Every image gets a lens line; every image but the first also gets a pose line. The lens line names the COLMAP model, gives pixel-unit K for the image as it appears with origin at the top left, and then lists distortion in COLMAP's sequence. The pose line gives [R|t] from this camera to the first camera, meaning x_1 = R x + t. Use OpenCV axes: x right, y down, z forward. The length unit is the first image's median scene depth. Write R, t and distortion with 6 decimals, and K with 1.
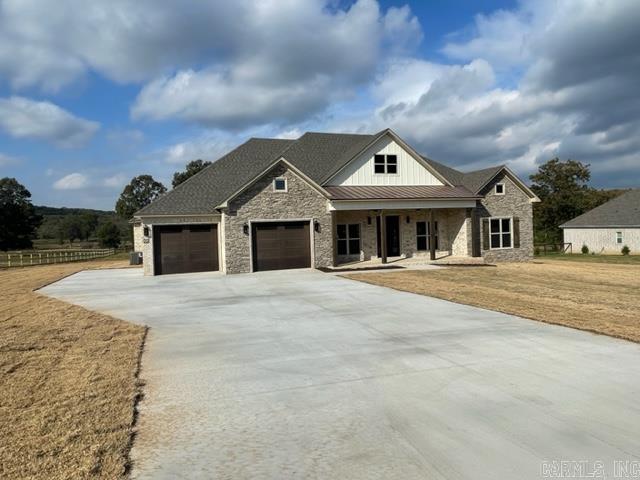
lens RADIAL K [[418.4, 0, 321.5], [0, 418.4, 239.8], [0, 0, 1]] dist [0.007981, -0.008482]
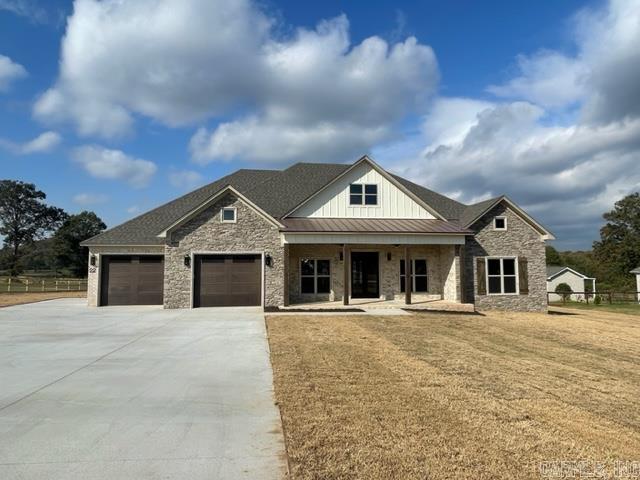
lens RADIAL K [[418.4, 0, 321.3], [0, 418.4, 239.5], [0, 0, 1]] dist [0.007981, -0.008482]
pose [[0.982413, 0.019326, -0.185720, 0.240511], [-0.035928, 0.995608, -0.086448, -0.002952], [0.183233, 0.091600, 0.978793, 0.111442]]
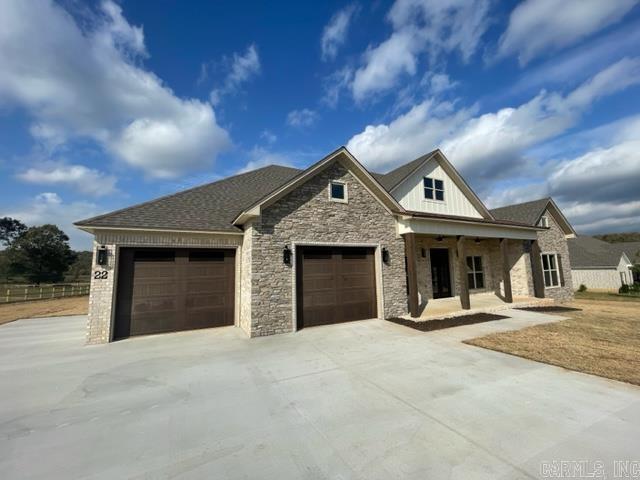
lens RADIAL K [[259.1, 0, 320.3], [0, 259.1, 238.4], [0, 0, 1]] dist [-0.000719, 0.000786]
pose [[0.991941, 0.026493, 0.123903, -0.151407], [-0.007940, 0.988971, -0.147896, 0.002779], [-0.126455, 0.145721, 0.981211, 0.528254]]
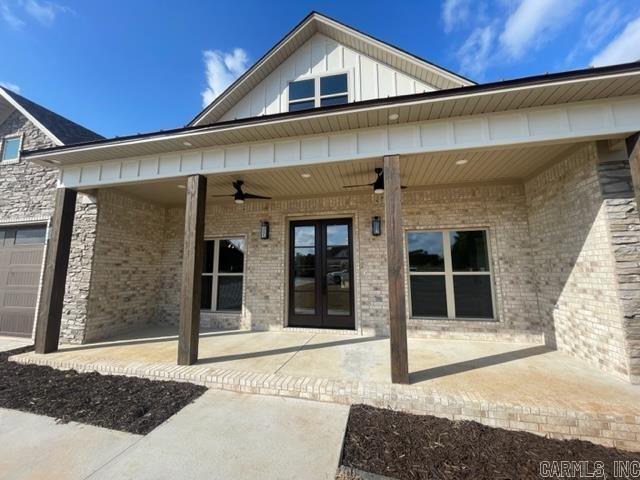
lens RADIAL K [[259.1, 0, 322.3], [0, 259.1, 240.2], [0, 0, 1]] dist [-0.000719, 0.000786]
pose [[0.839845, -0.039467, -0.541390, 0.301234], [-0.042527, 0.989504, -0.138105, -0.004236], [0.541158, 0.139011, 0.829352, 0.830658]]
